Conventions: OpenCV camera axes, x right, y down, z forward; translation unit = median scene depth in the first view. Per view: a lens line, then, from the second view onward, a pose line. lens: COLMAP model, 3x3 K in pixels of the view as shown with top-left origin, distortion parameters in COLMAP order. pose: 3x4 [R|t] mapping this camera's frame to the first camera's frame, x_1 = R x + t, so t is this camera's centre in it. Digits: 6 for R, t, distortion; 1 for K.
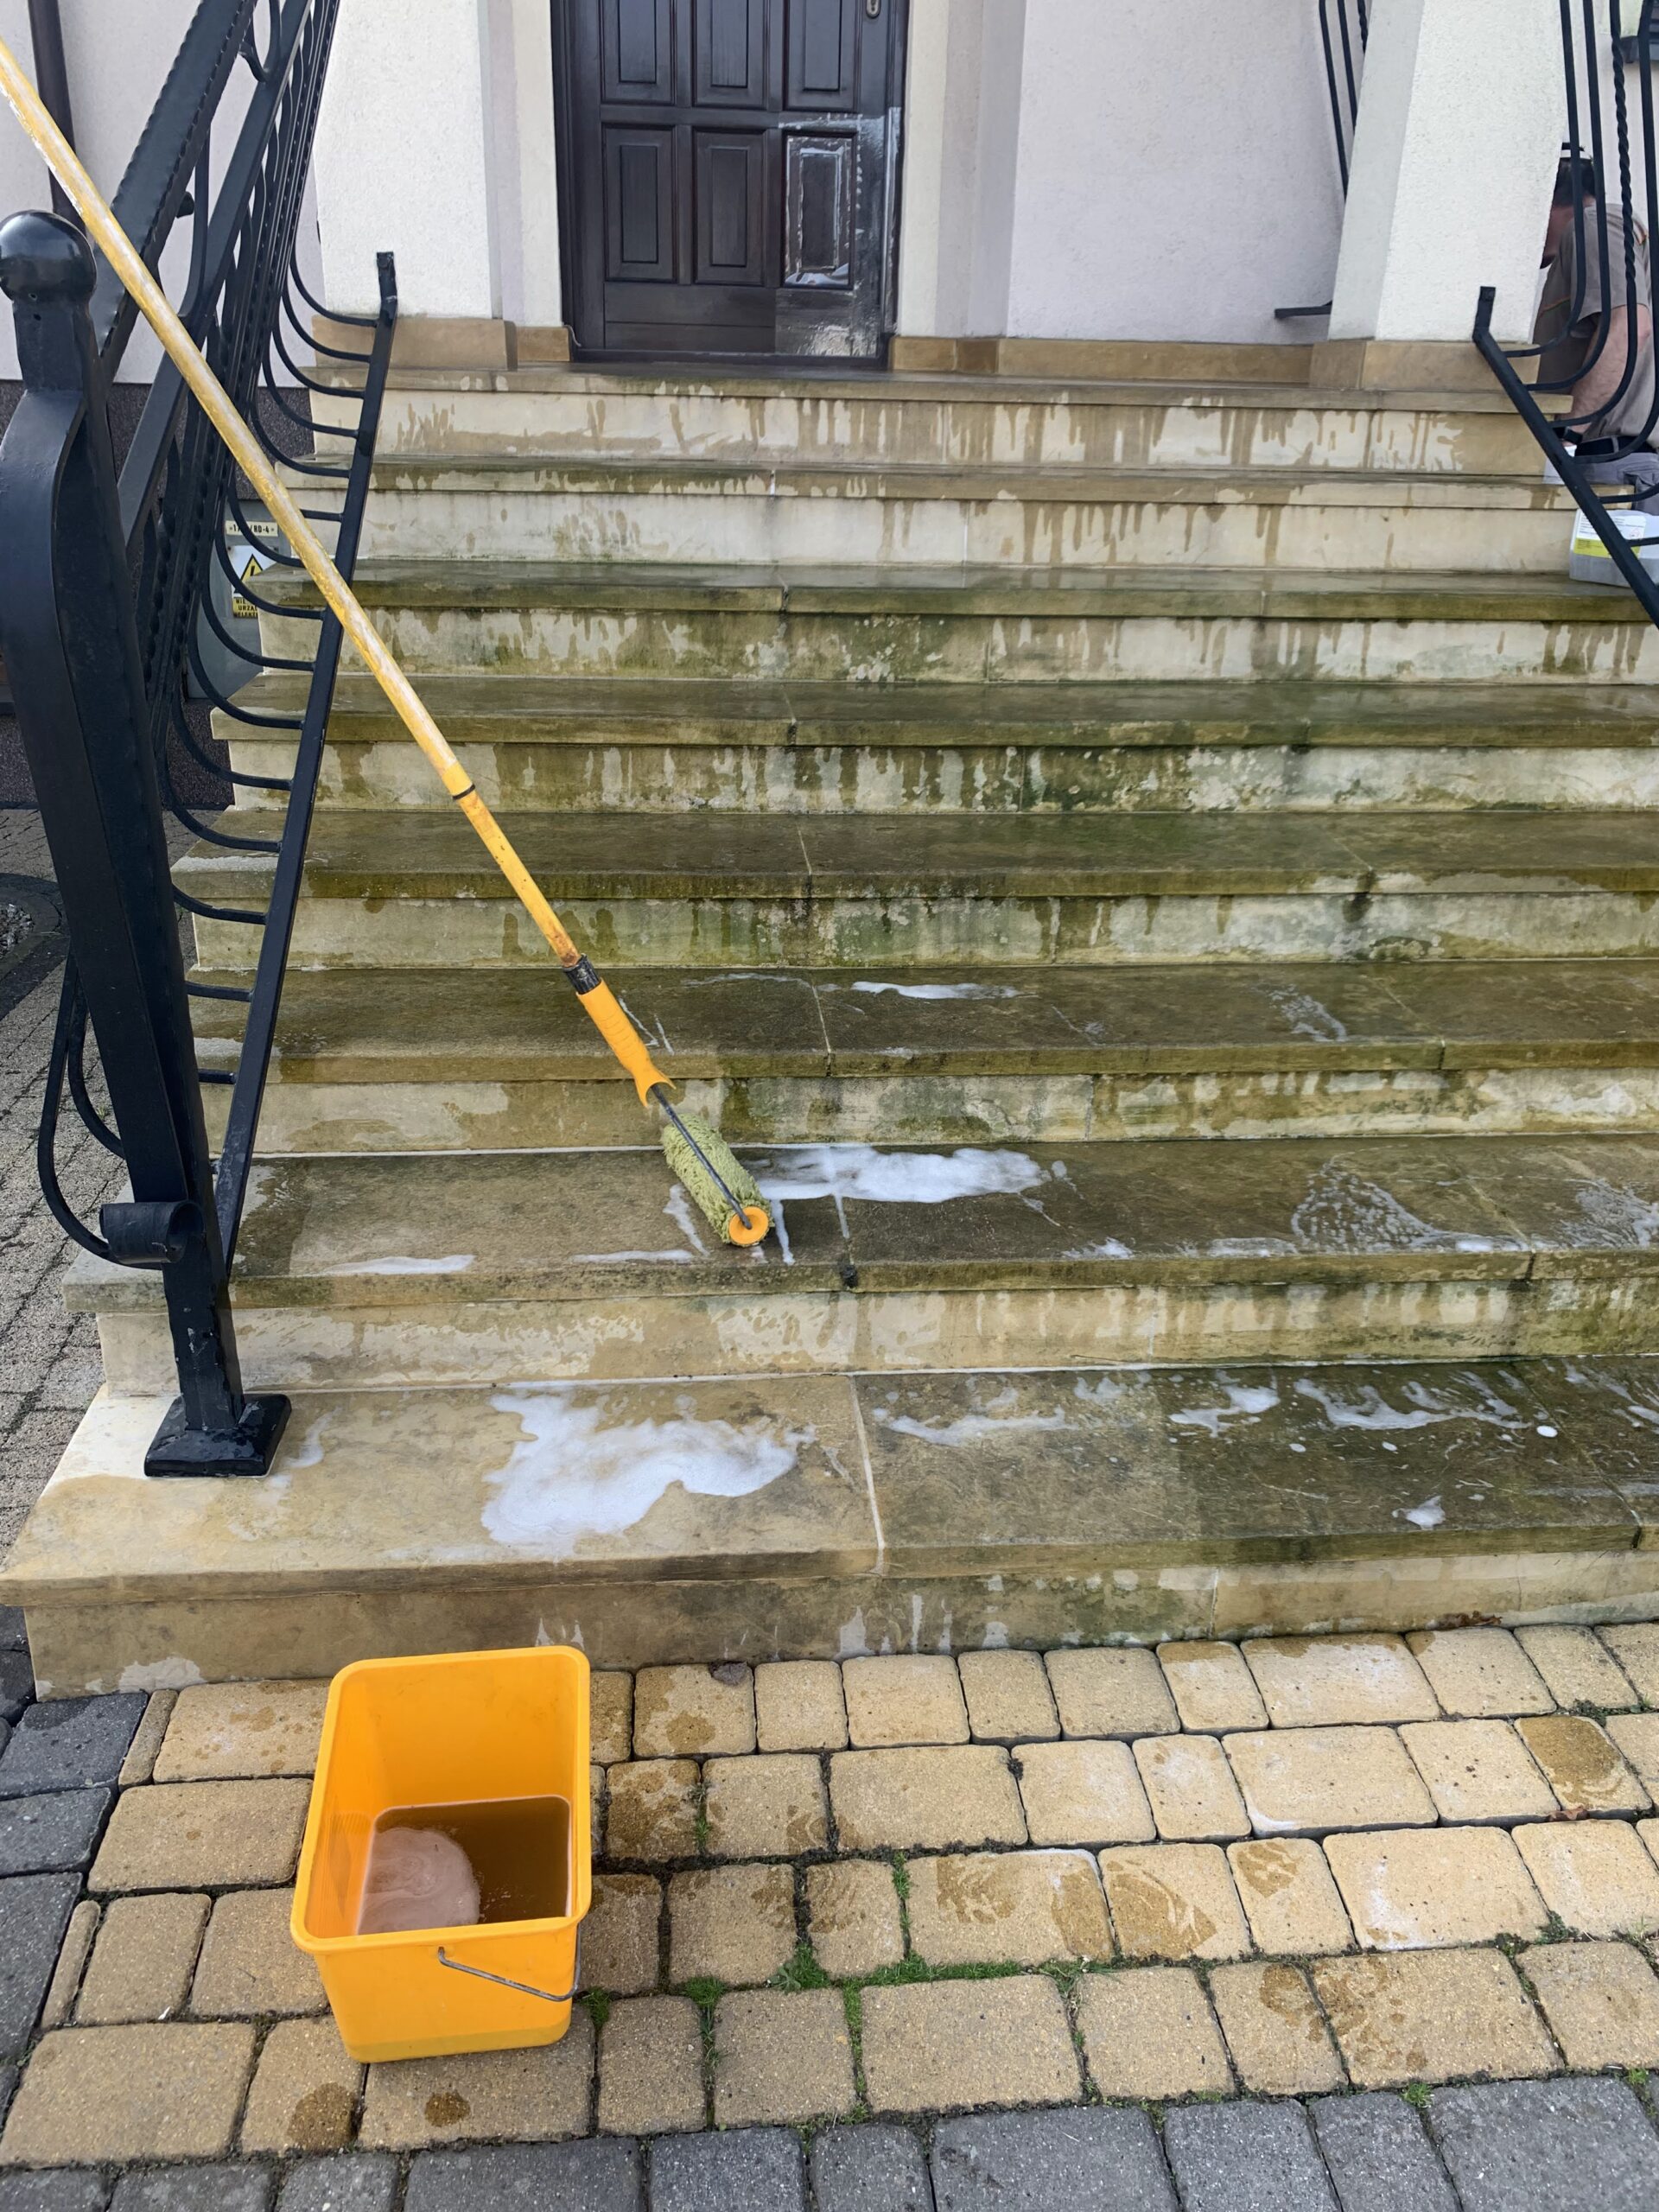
lens RADIAL K [[1736.1, 0, 829.5], [0, 1736.1, 1106.0], [0, 0, 1]] dist [0.079792, -0.234309]
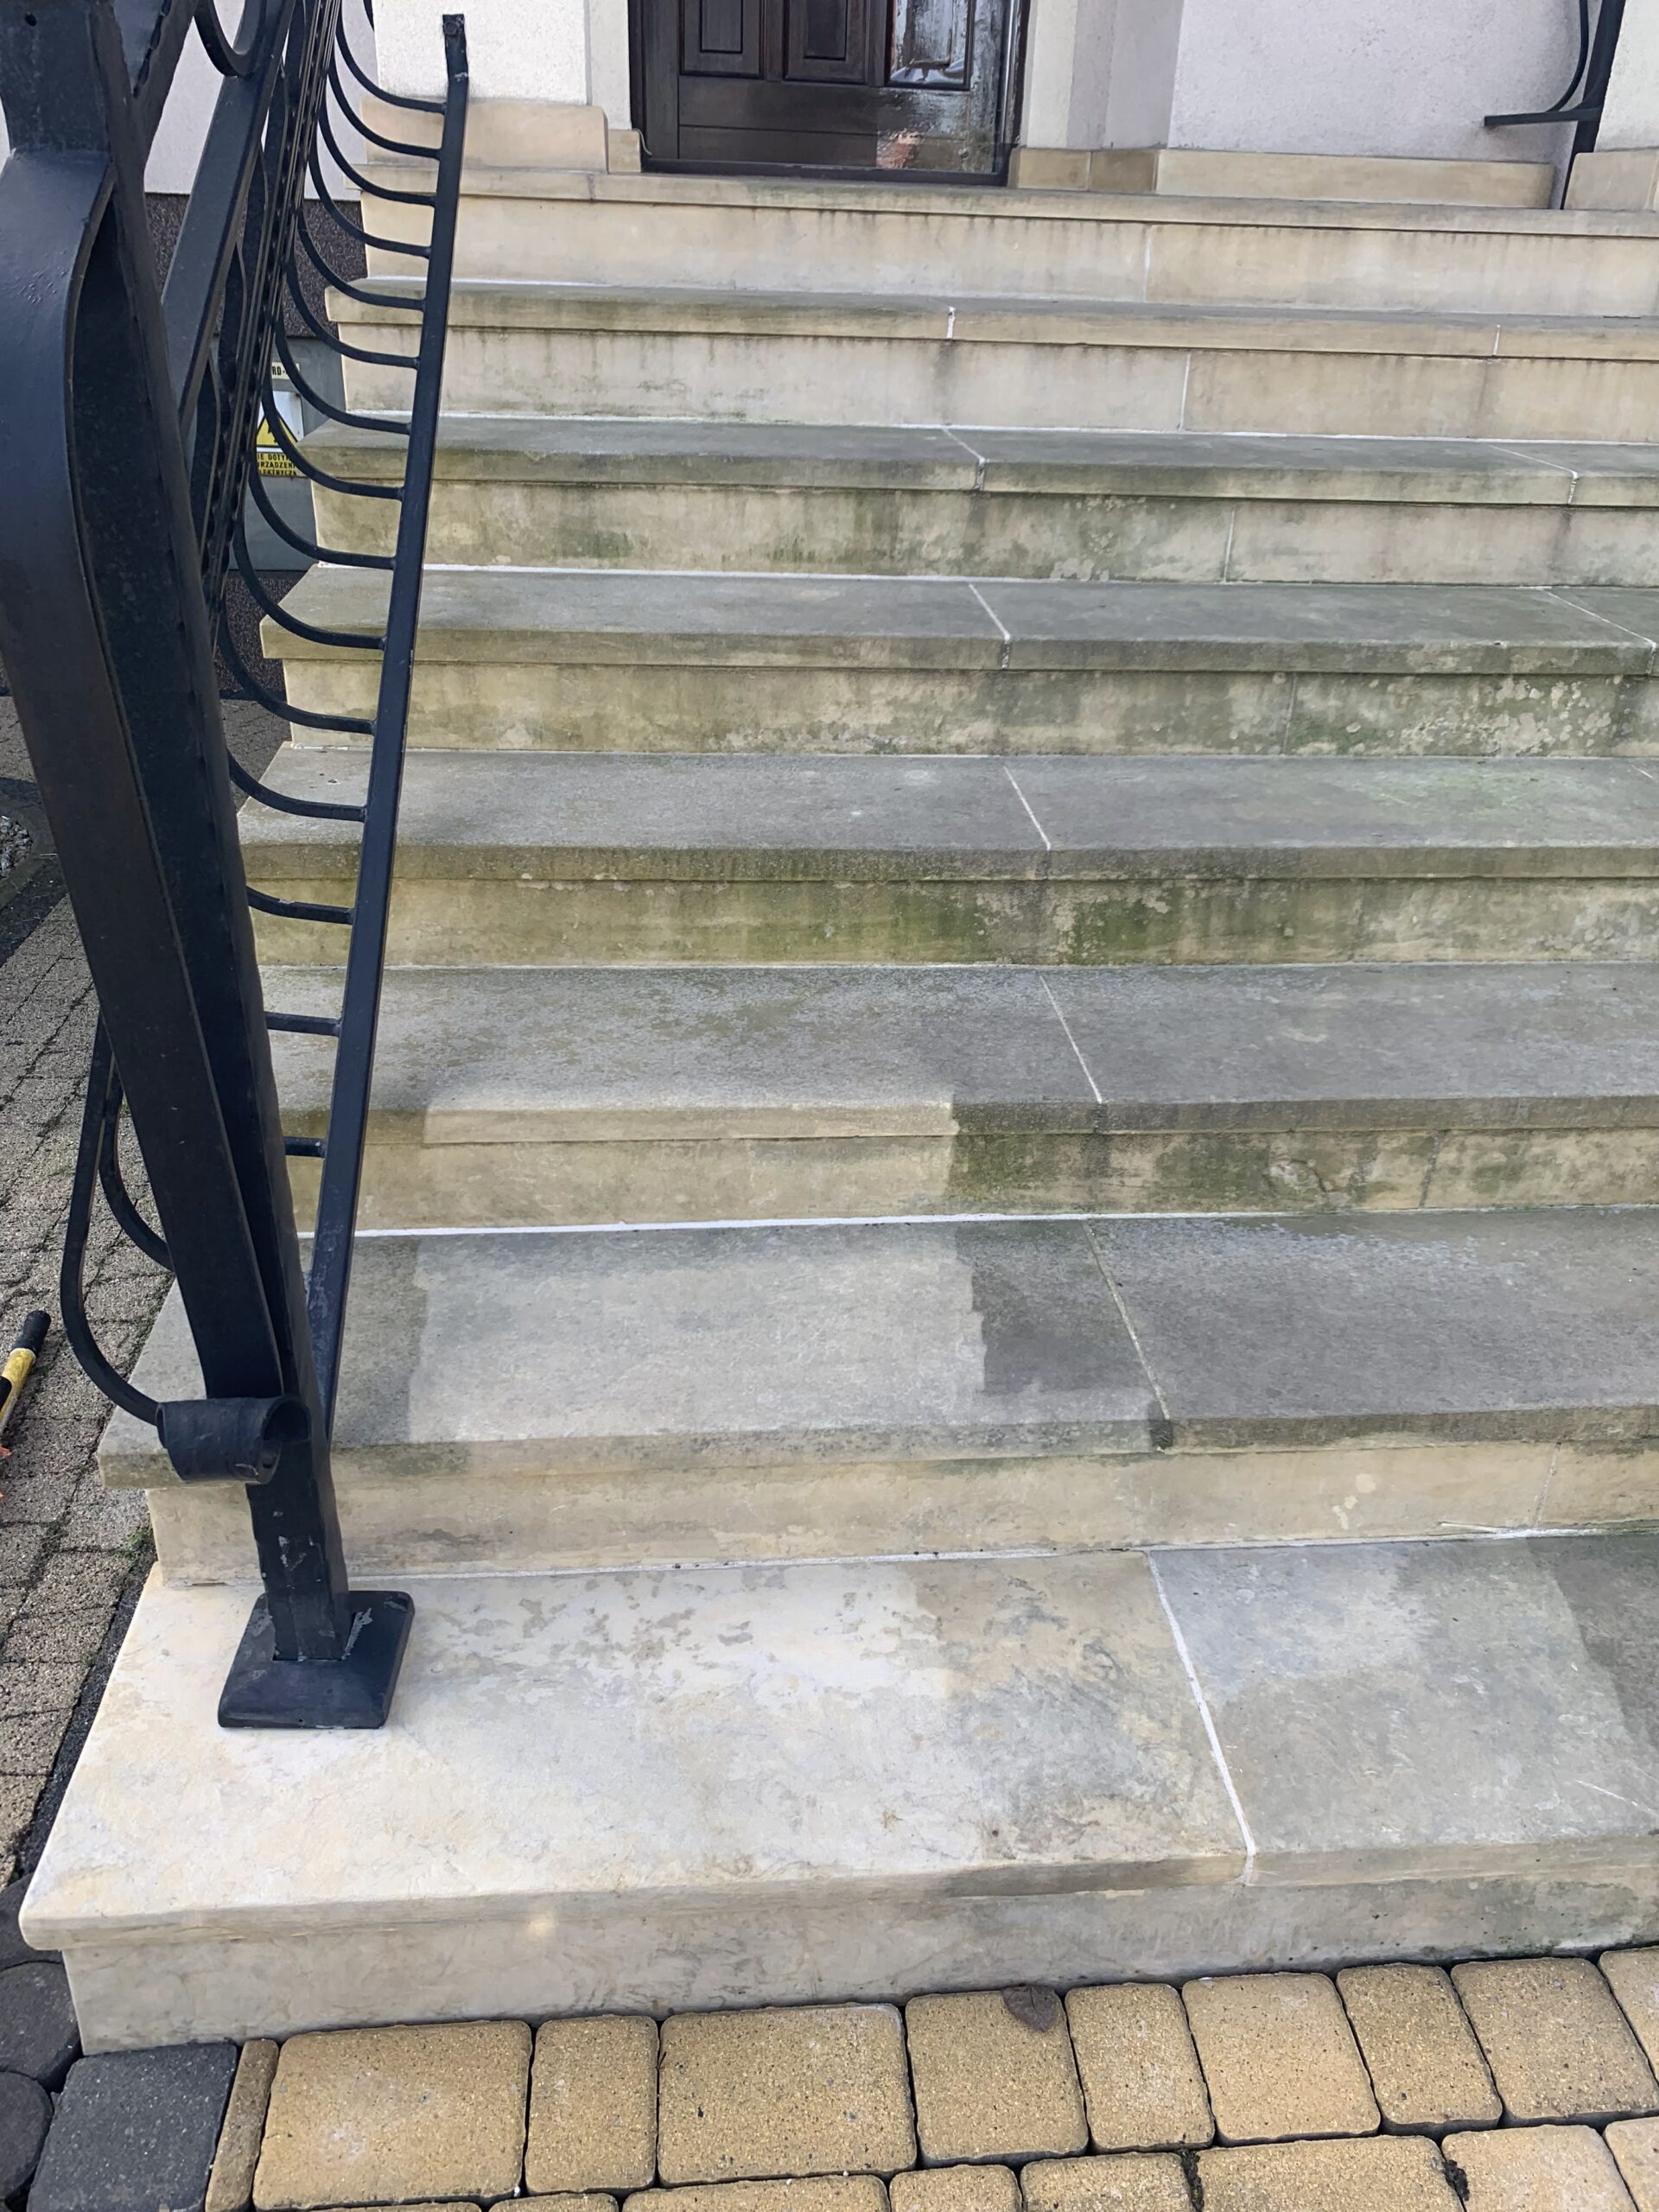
lens RADIAL K [[1714.1, 0, 829.5], [0, 1714.1, 1106.0], [0, 0, 1]] dist [0.026413, -0.052034]
pose [[0.999943, 0.007831, 0.007213, -0.110079], [-0.008412, 0.996398, 0.084382, -0.081607], [-0.006526, -0.084438, 0.996407, 0.231492]]
